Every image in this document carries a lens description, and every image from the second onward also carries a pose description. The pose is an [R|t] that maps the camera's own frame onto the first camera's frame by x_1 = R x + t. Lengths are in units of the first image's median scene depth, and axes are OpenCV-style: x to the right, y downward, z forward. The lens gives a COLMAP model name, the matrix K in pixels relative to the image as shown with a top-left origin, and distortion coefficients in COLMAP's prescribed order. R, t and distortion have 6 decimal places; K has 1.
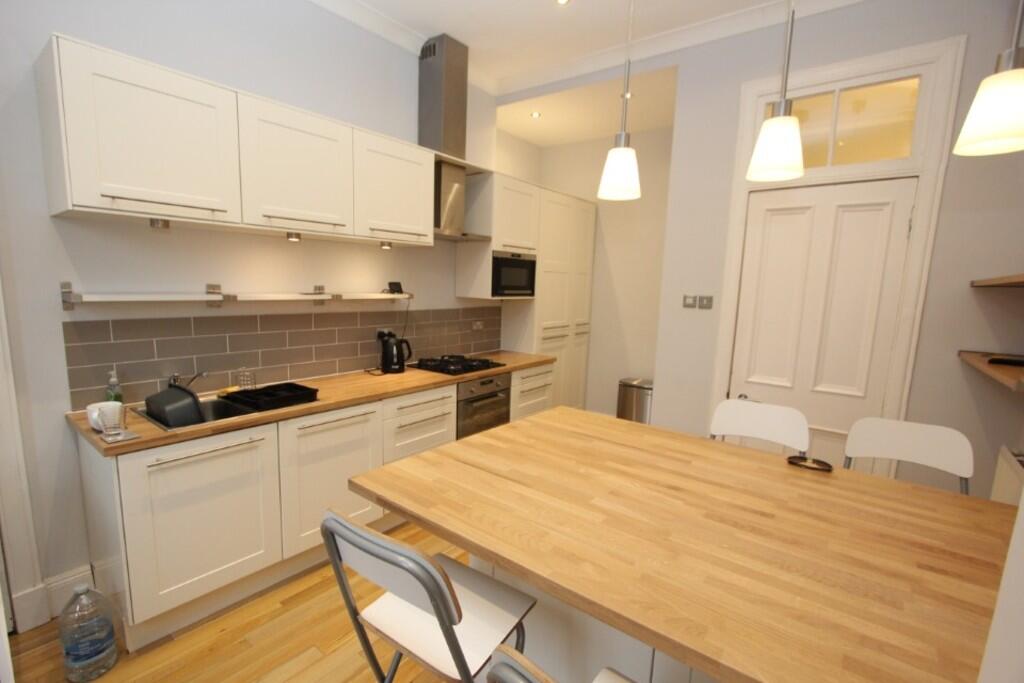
lens RADIAL K [[469.2, 0, 495.5], [0, 469.2, 352.8], [0, 0, 1]] dist [-0.016361, 0.000960]
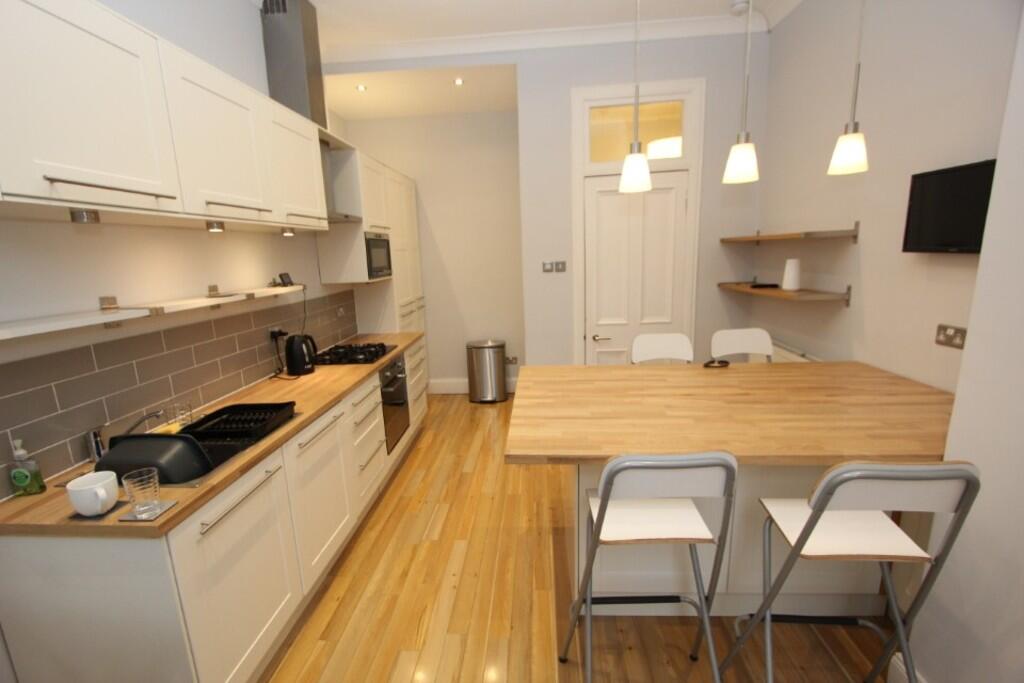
lens RADIAL K [[469.2, 0, 495.5], [0, 469.2, 352.8], [0, 0, 1]] dist [-0.016361, 0.000960]
pose [[0.828310, -0.179205, 0.530838, -0.427302], [0.148659, 0.983804, 0.100156, -0.036231], [-0.540188, -0.004046, 0.841534, 0.049734]]
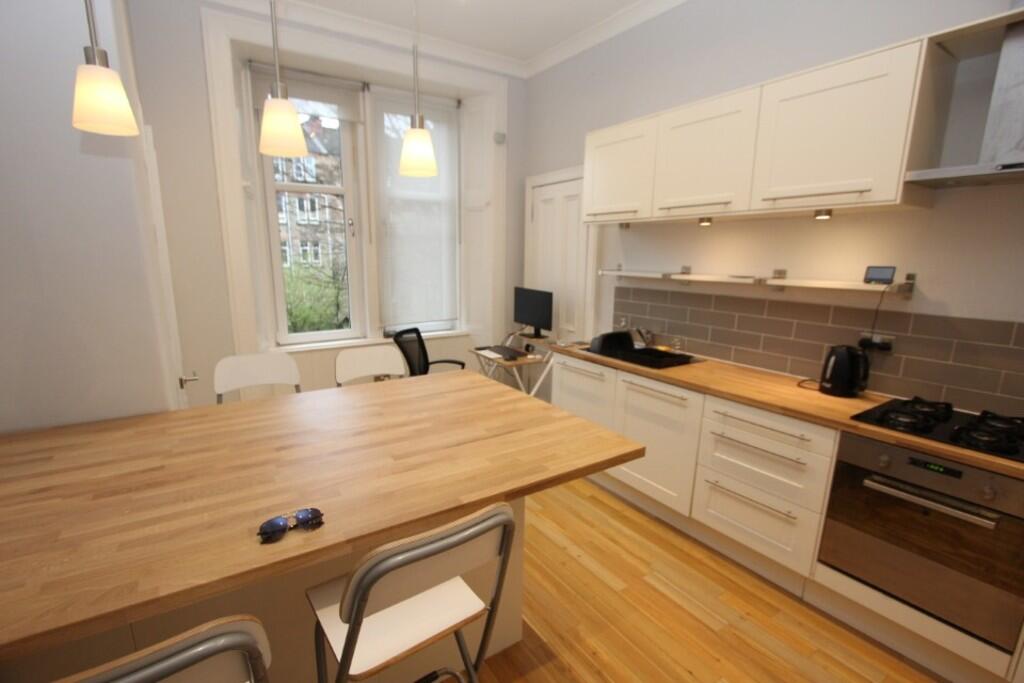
lens RADIAL K [[473.1, 0, 504.1], [0, 473.1, 352.2], [0, 0, 1]] dist [-0.025829, 0.000203]
pose [[-0.306607, 0.158407, -0.938563, 0.655670], [-0.160578, 0.963313, 0.215041, -0.100731], [0.938194, 0.216645, -0.269922, 0.793811]]
